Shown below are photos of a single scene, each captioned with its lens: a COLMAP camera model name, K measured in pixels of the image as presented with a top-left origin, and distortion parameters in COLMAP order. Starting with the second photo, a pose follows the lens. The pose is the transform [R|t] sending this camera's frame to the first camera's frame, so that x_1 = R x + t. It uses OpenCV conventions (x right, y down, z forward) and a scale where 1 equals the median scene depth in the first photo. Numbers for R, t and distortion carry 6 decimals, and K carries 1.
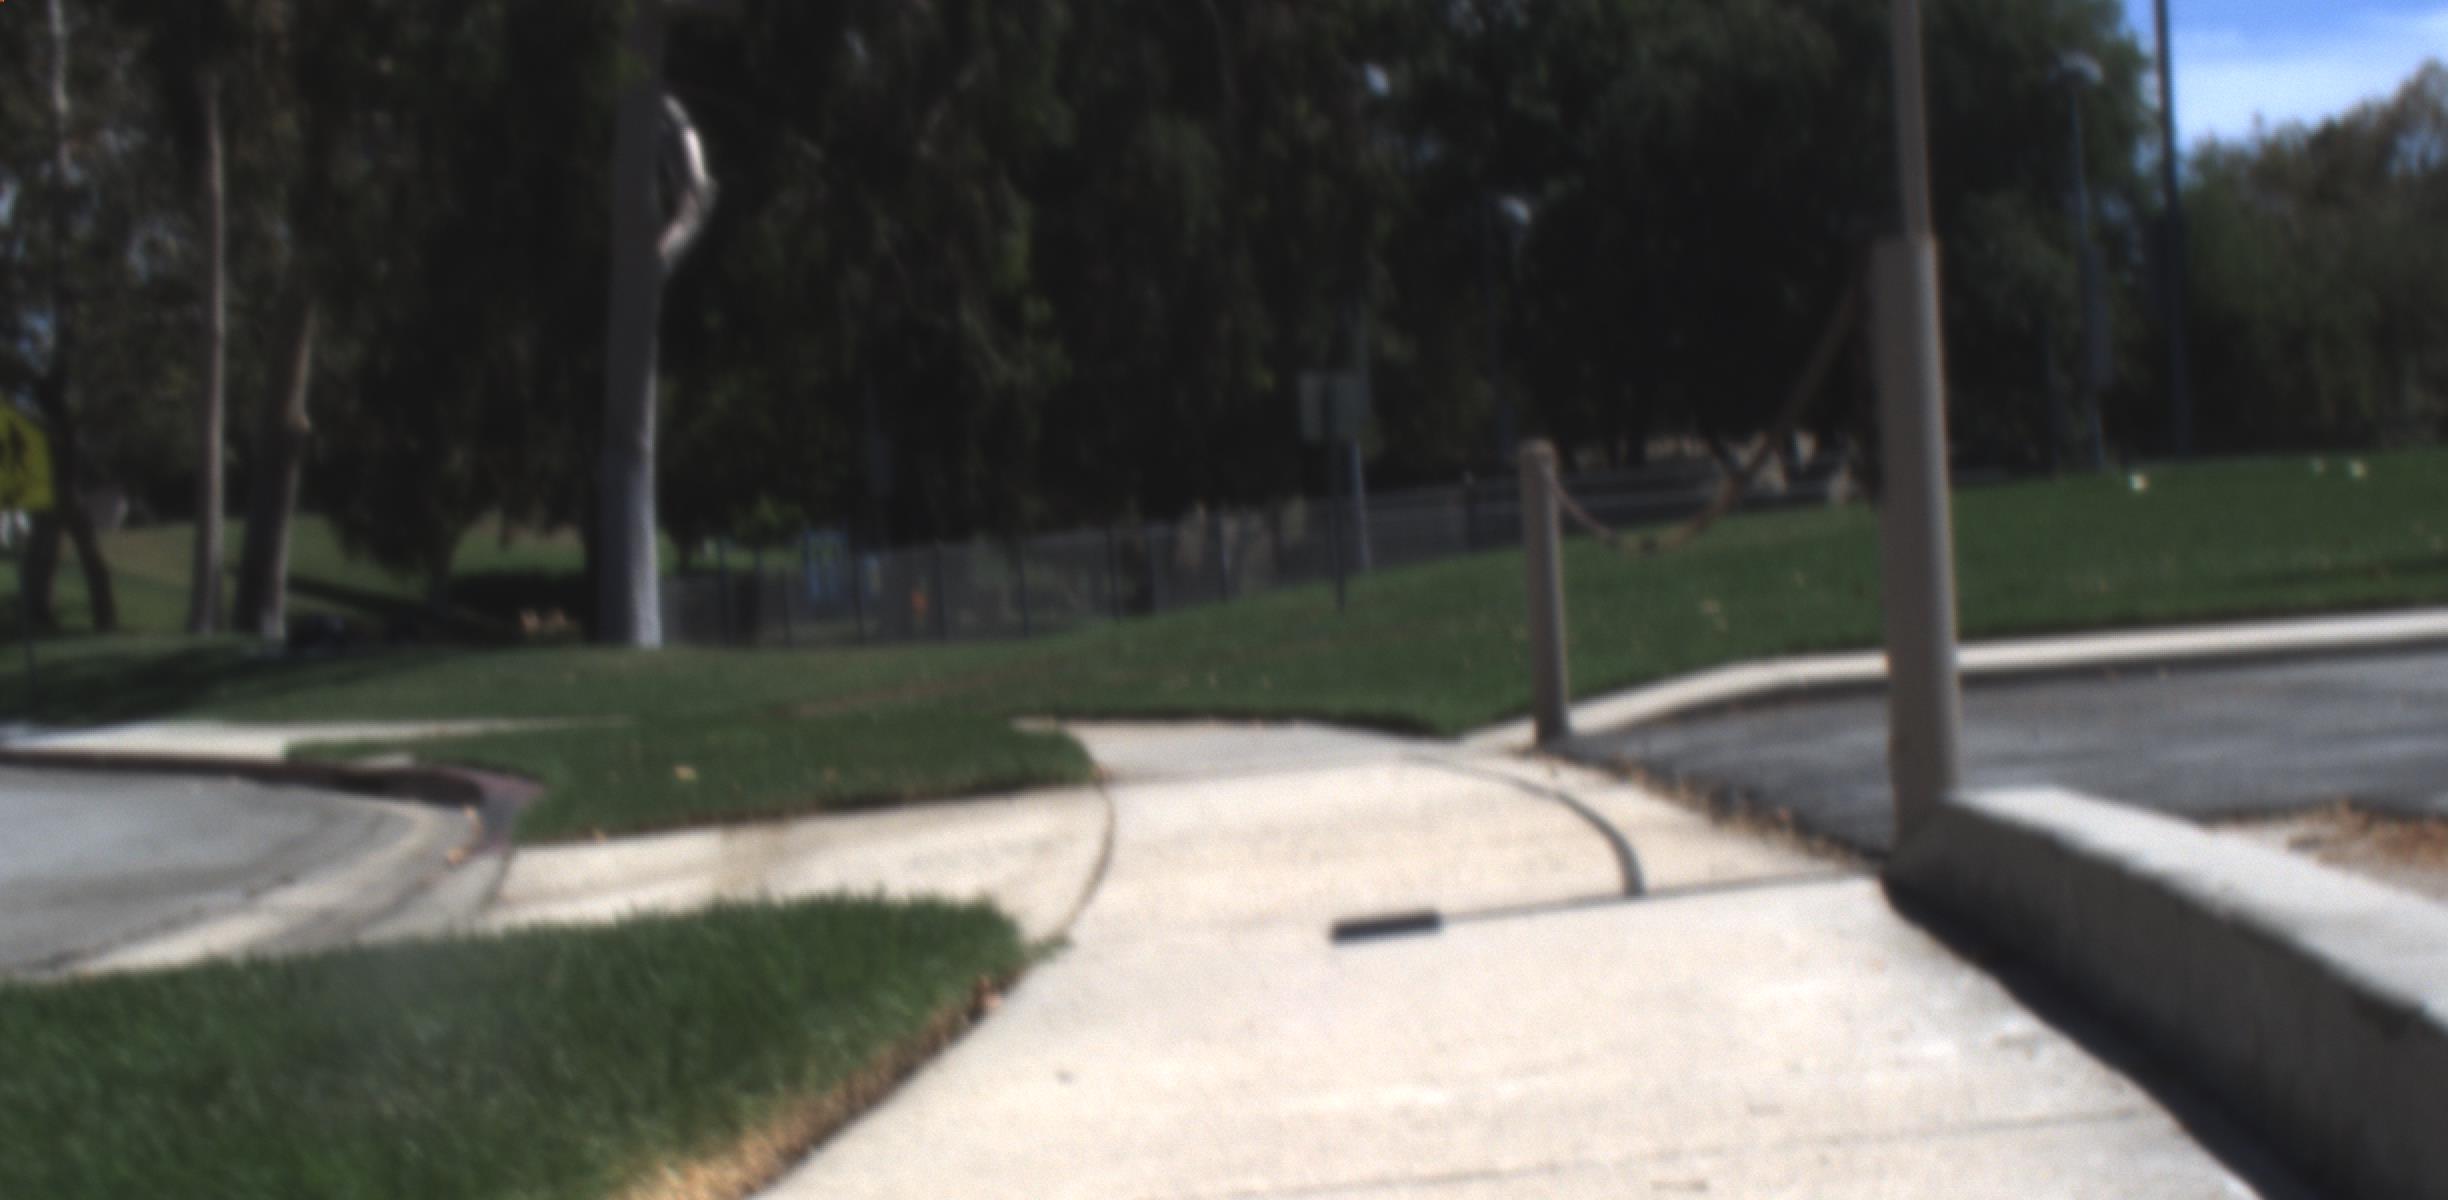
lens RADIAL K [[5133.1, 0, 1224.8], [0, 5133.1, 610.5], [0, 0, 1]] dist [-0.078026, 0.000000]
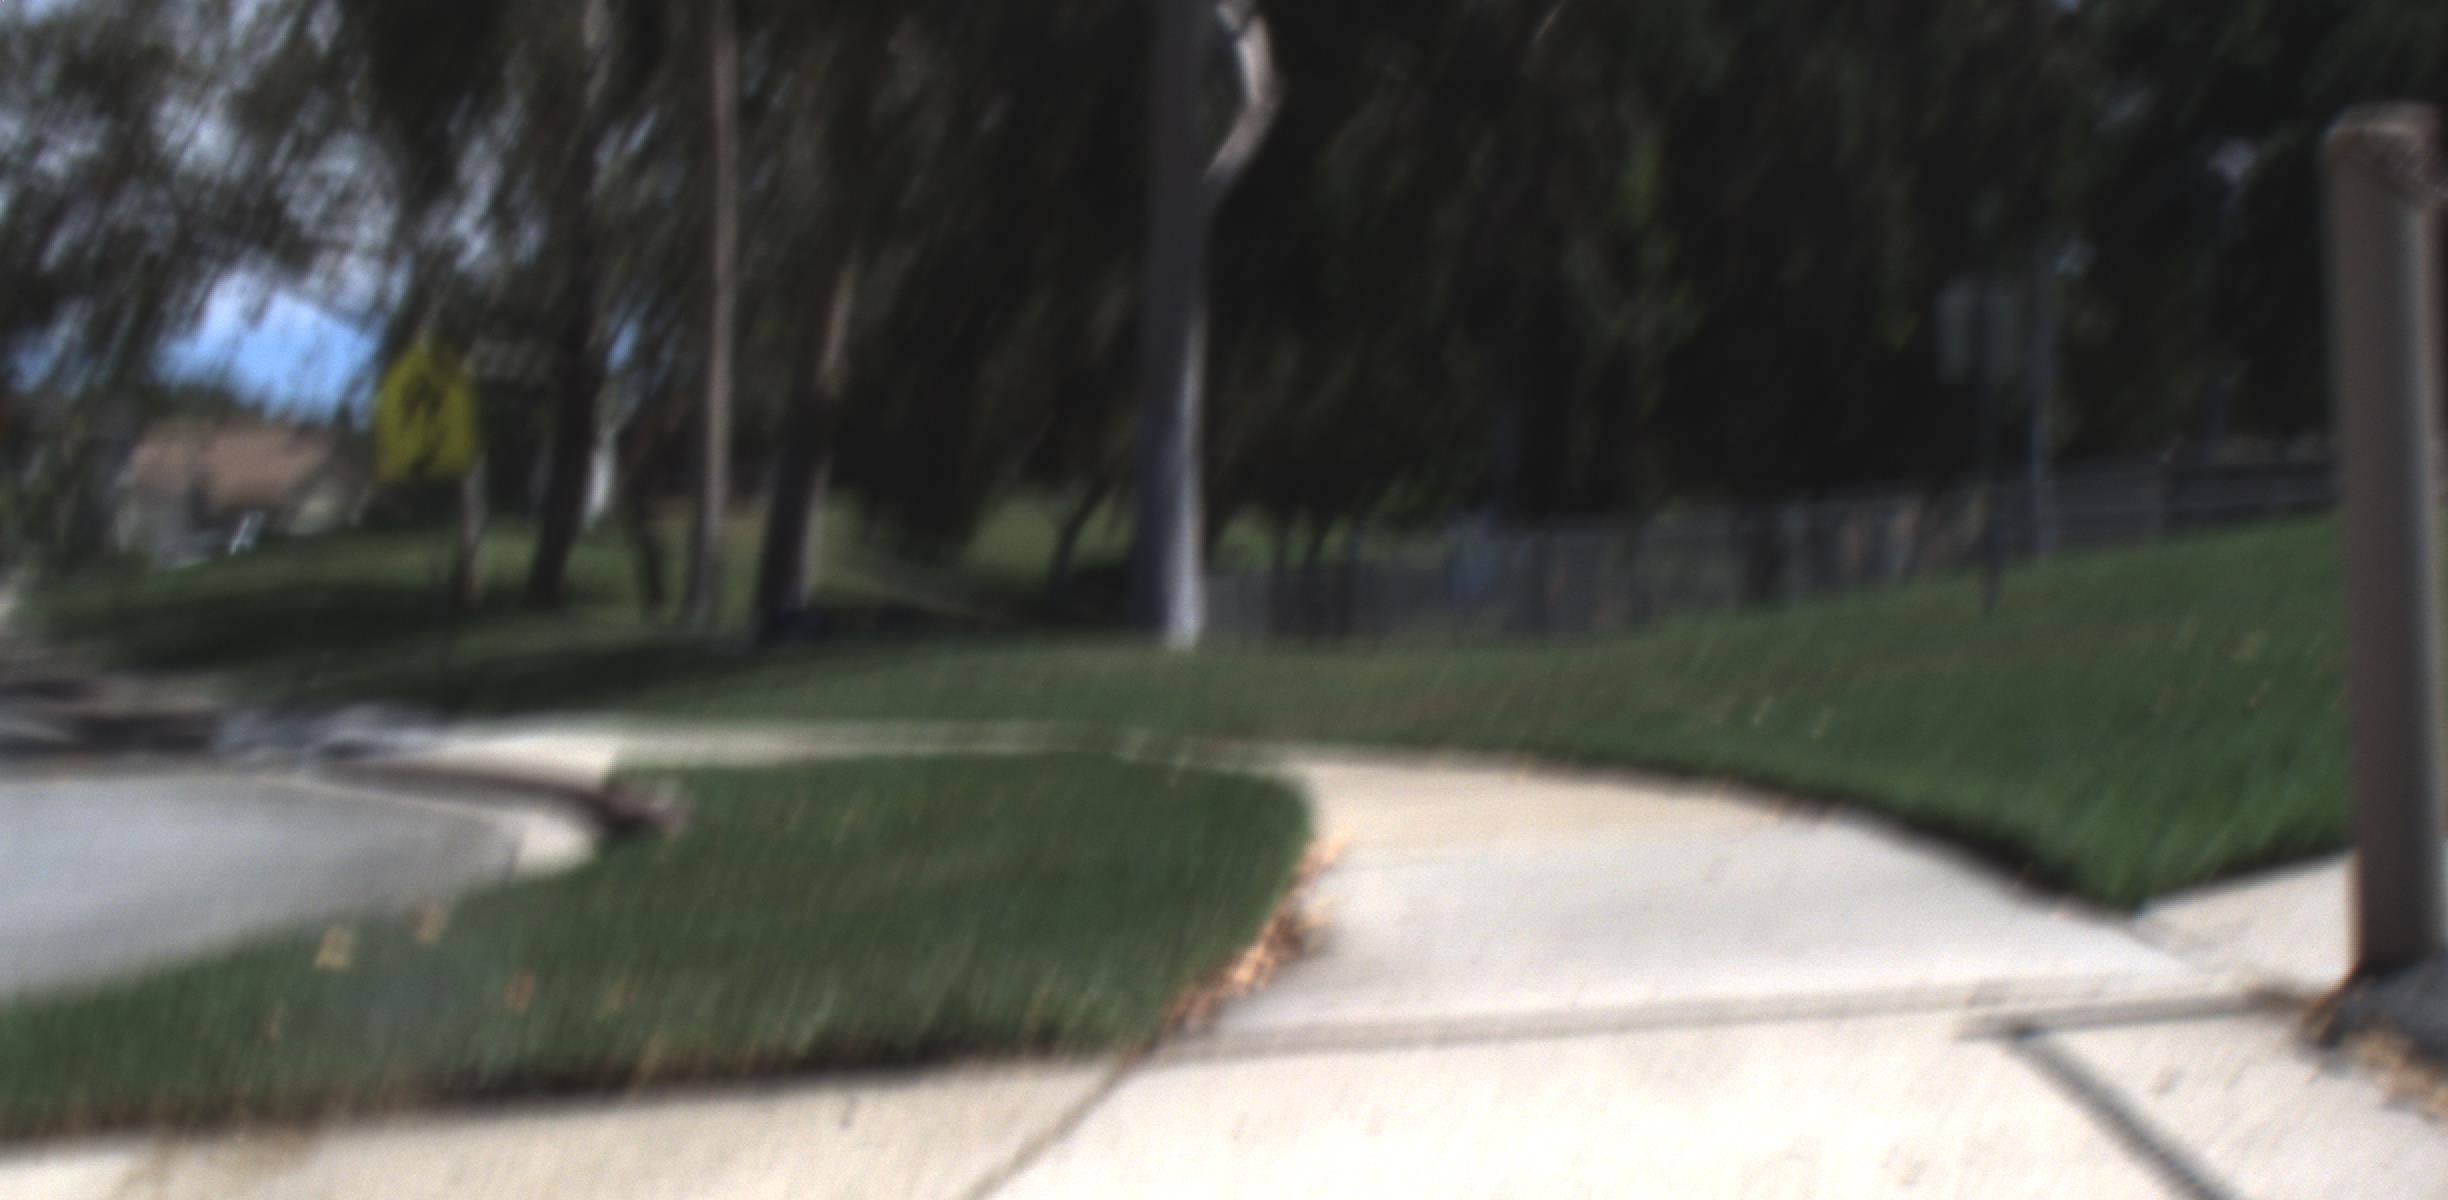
lens RADIAL K [[5133.1, 0, 1211.6], [0, 5133.1, 612.0], [0, 0, 1]] dist [-0.078026, 0.000000]
pose [[0.990407, 0.013842, -0.137489, 0.007329], [-0.013709, 0.999904, 0.001909, 0.000308], [0.137503, -0.000006, 0.990501, 0.152555]]
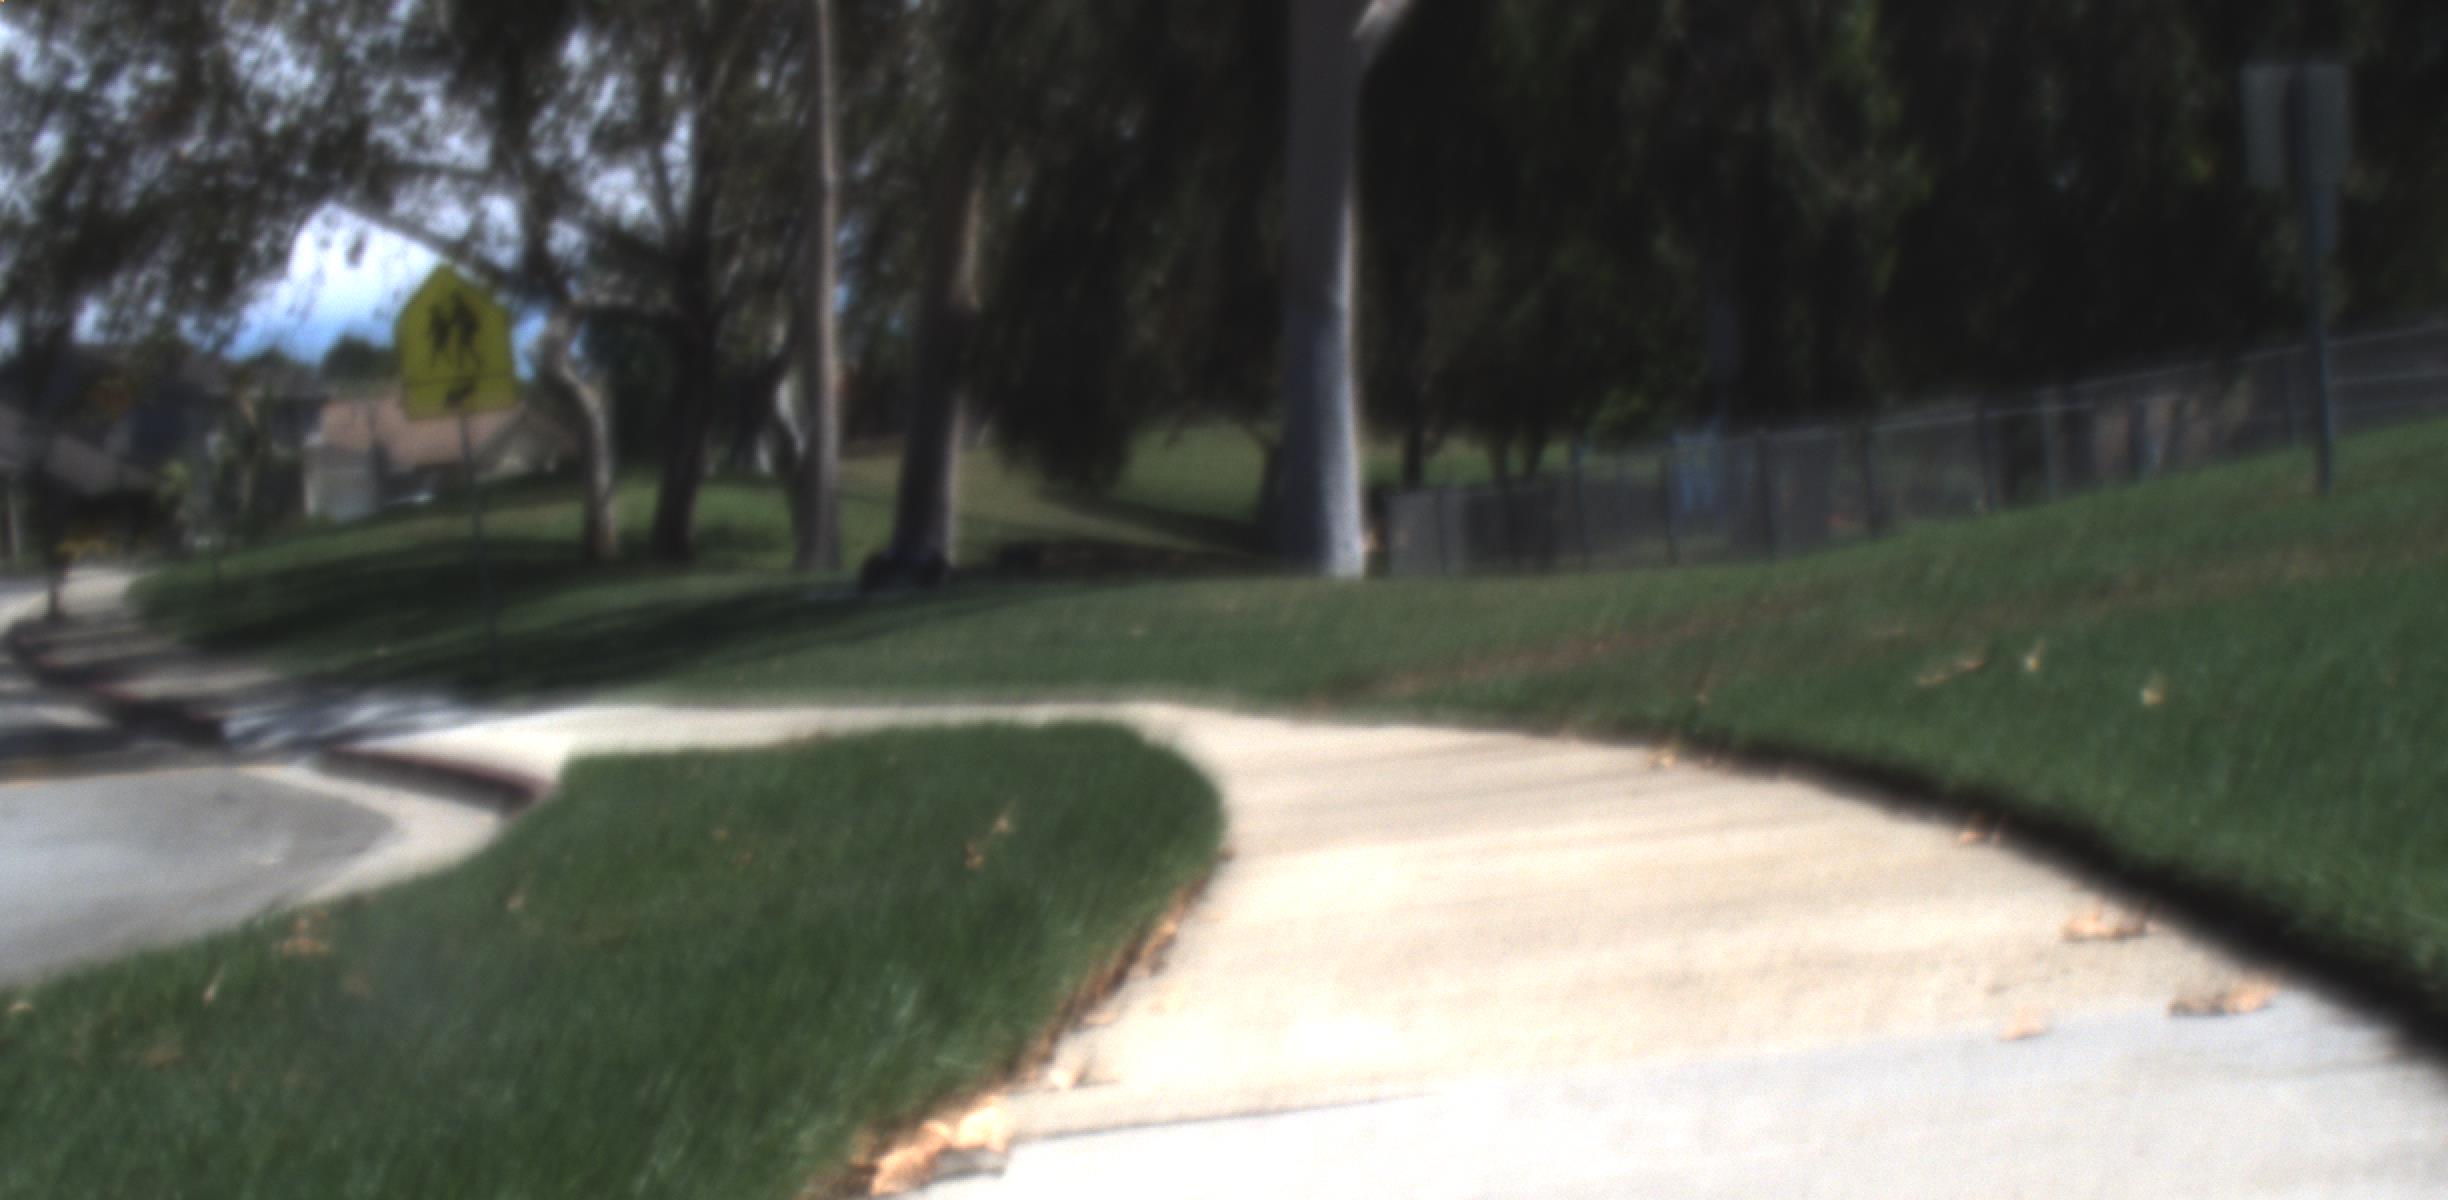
lens RADIAL K [[5133.1, 0, 1218.9], [0, 5133.1, 613.3], [0, 0, 1]] dist [-0.078026, 0.000000]
pose [[0.982716, -0.022523, -0.183743, 0.003634], [0.025737, 0.999554, 0.015129, 0.000926], [0.183320, -0.019596, 0.982858, 0.256443]]
